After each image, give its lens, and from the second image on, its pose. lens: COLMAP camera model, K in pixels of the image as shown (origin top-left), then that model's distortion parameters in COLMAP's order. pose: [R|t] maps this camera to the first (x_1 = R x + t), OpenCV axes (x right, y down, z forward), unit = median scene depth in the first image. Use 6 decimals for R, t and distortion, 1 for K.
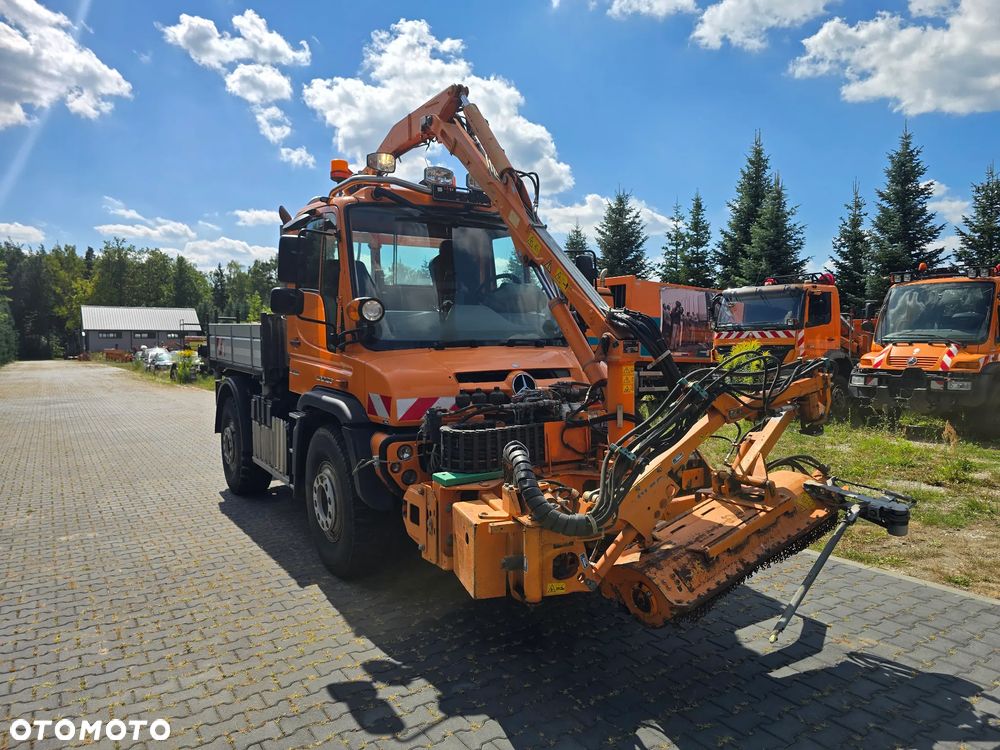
lens RADIAL K [[677.8, 0, 511.9], [0, 677.8, 368.8], [0, 0, 1]] dist [0.065715, -0.067086]
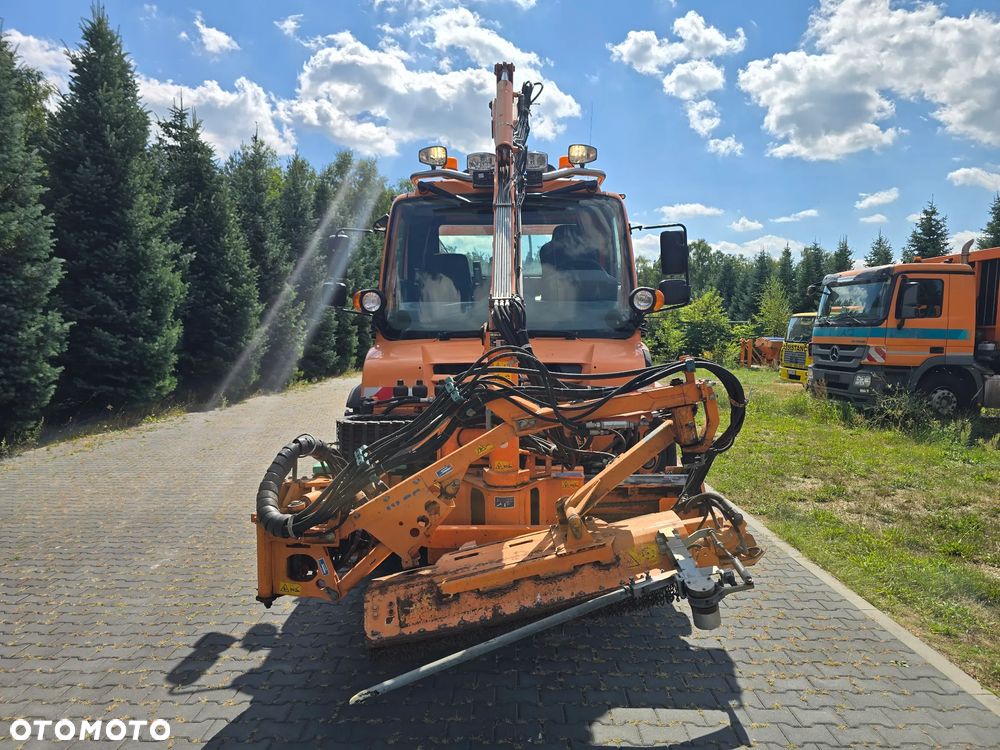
lens RADIAL K [[677.8, 0, 500.1], [0, 677.8, 370.6], [0, 0, 1]] dist [0.065715, -0.067086]
pose [[0.820305, 0.038792, -0.570610, 0.596355], [-0.029878, 0.999241, 0.024979, -0.012726], [0.571146, -0.003442, 0.820841, 0.267438]]
